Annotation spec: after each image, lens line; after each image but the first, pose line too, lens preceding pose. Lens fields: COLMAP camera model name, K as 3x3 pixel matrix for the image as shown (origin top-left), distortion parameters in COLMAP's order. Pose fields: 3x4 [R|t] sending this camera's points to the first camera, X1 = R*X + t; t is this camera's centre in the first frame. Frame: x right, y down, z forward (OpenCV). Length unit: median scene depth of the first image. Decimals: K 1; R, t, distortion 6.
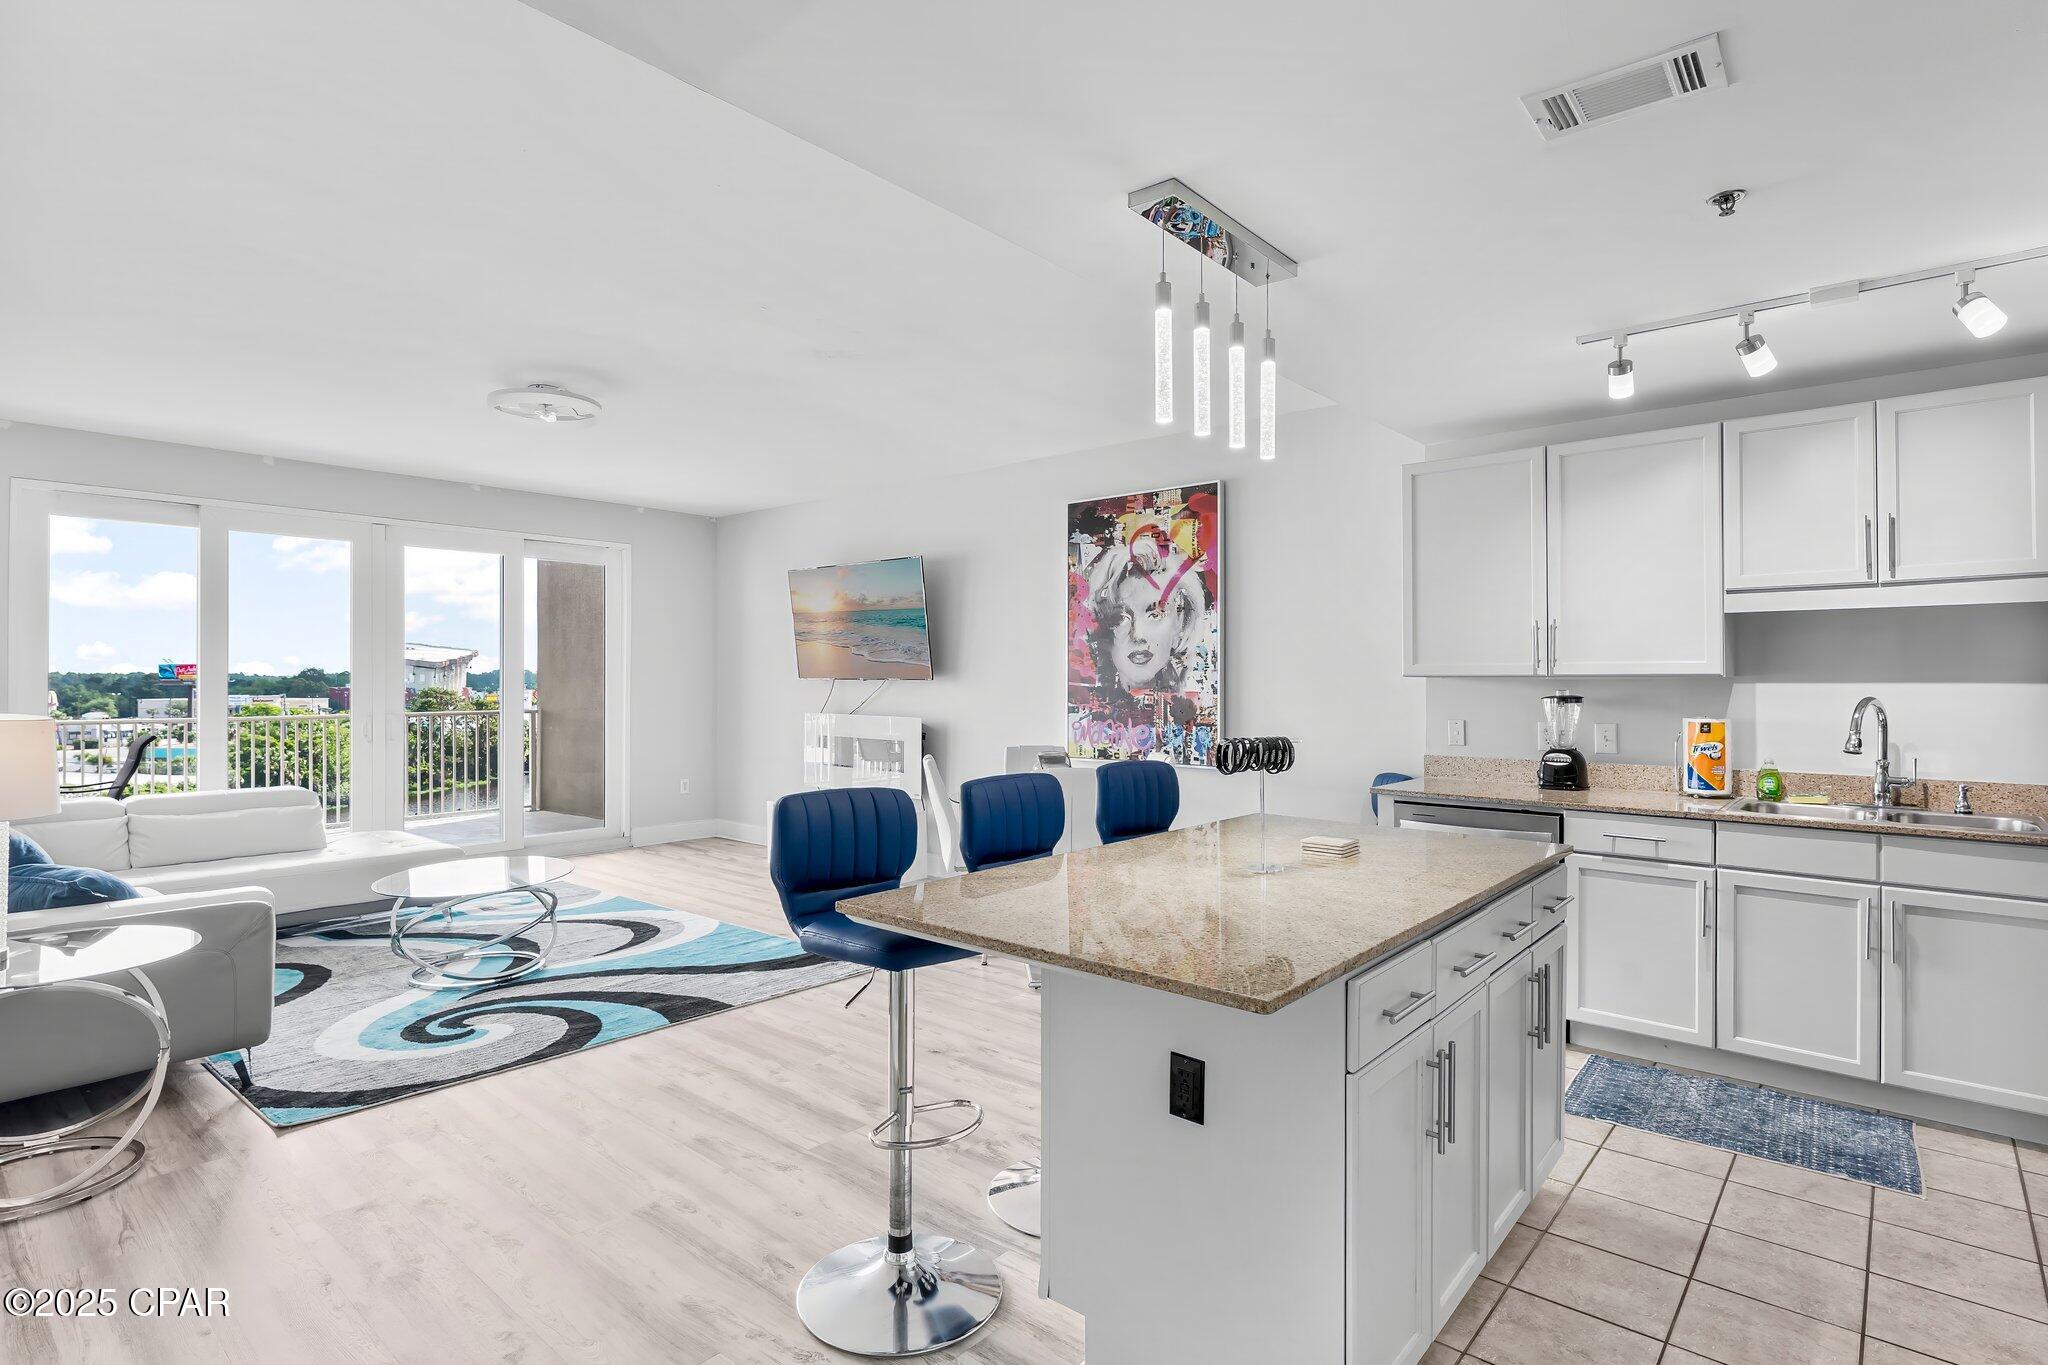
lens RADIAL K [[1043.2, 0, 1018.2], [0, 1043.2, 678.6], [0, 0, 1]] dist [-0.003704, 0.004592]
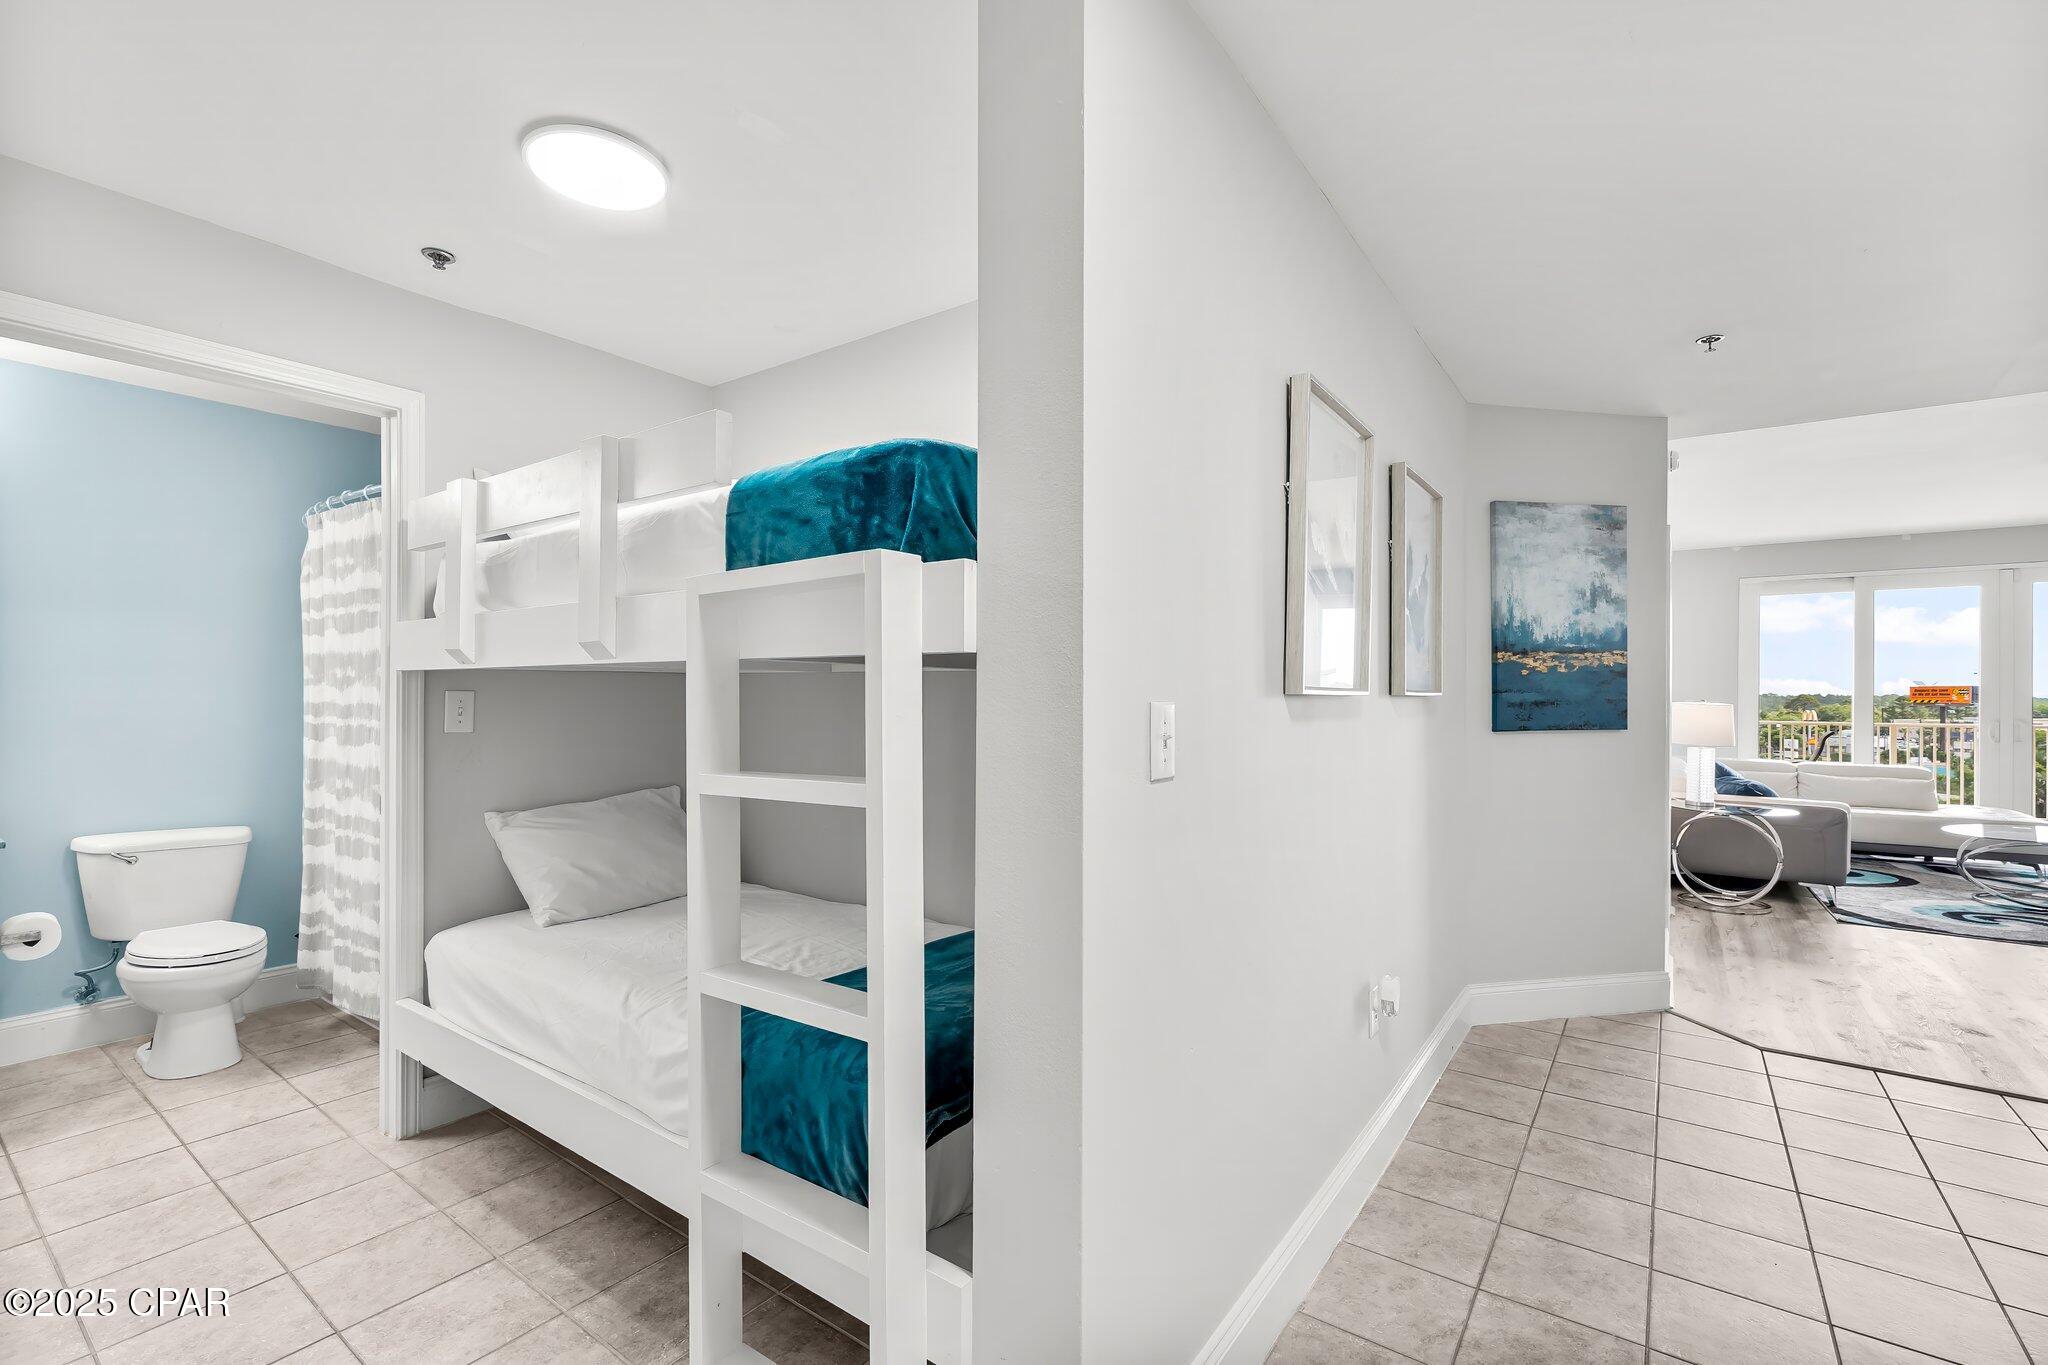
lens RADIAL K [[920.9, 0, 1017.8], [0, 920.9, 686.7], [0, 0, 1]] dist [0.006027, -0.000790]
pose [[0.108114, -0.007300, -0.994112, 0.407746], [-0.007862, 0.999935, -0.008198, 0.013326], [0.994107, 0.008702, 0.108049, -0.342635]]
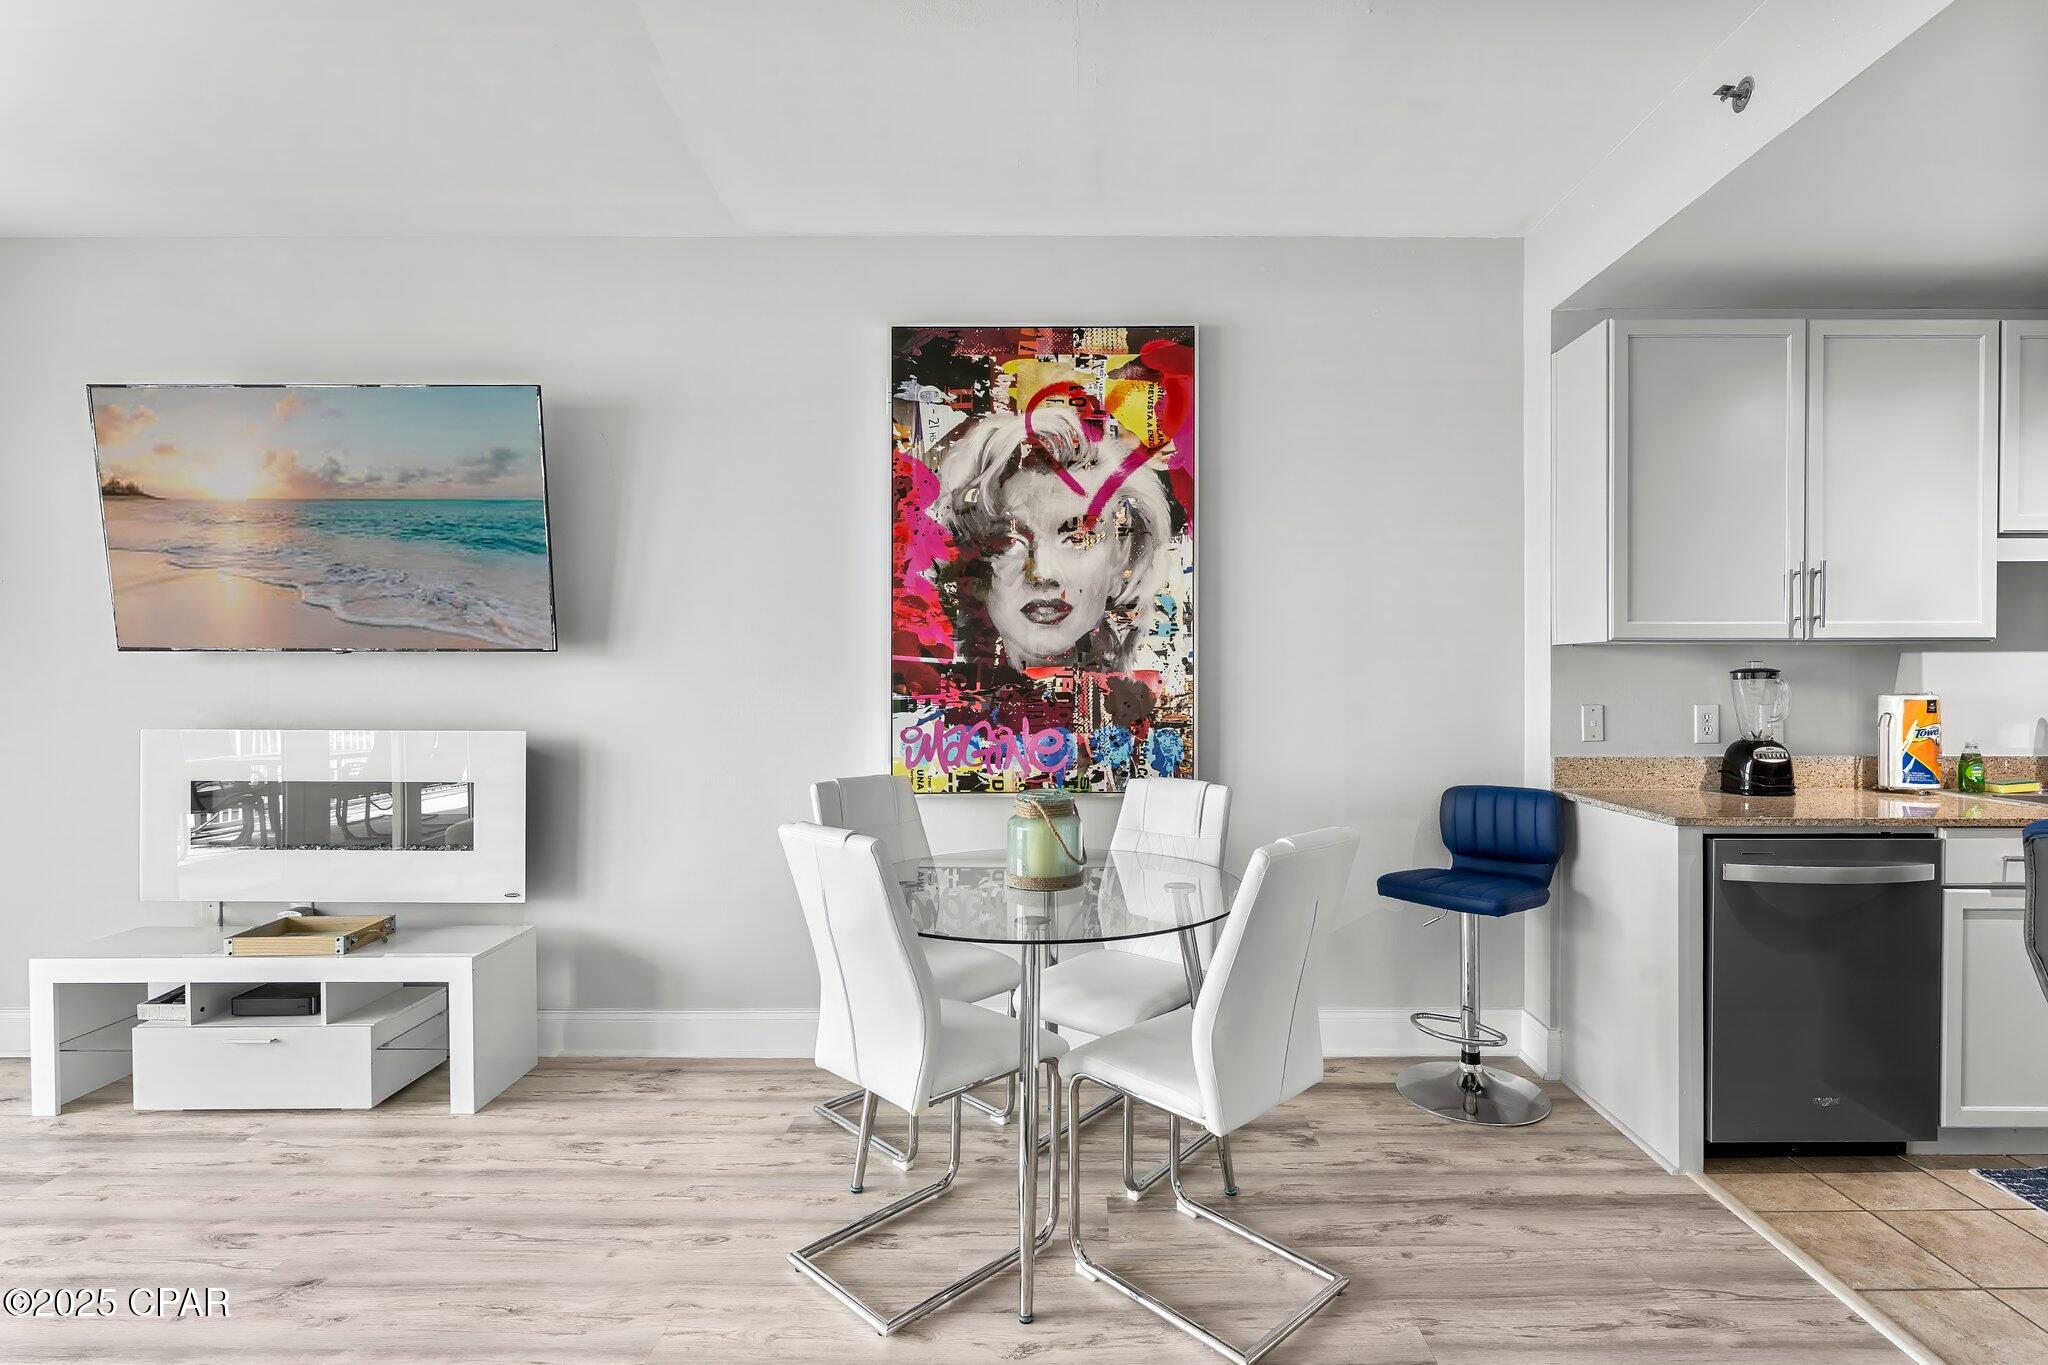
lens RADIAL K [[954.8, 0, 1029.5], [0, 954.8, 680.7], [0, 0, 1]] dist [-0.010768, 0.002940]
pose [[0.765789, -0.003514, 0.643082, -0.231661], [0.002055, 0.999993, 0.003017, 0.016392], [-0.643088, -0.000989, 0.765791, 0.611941]]
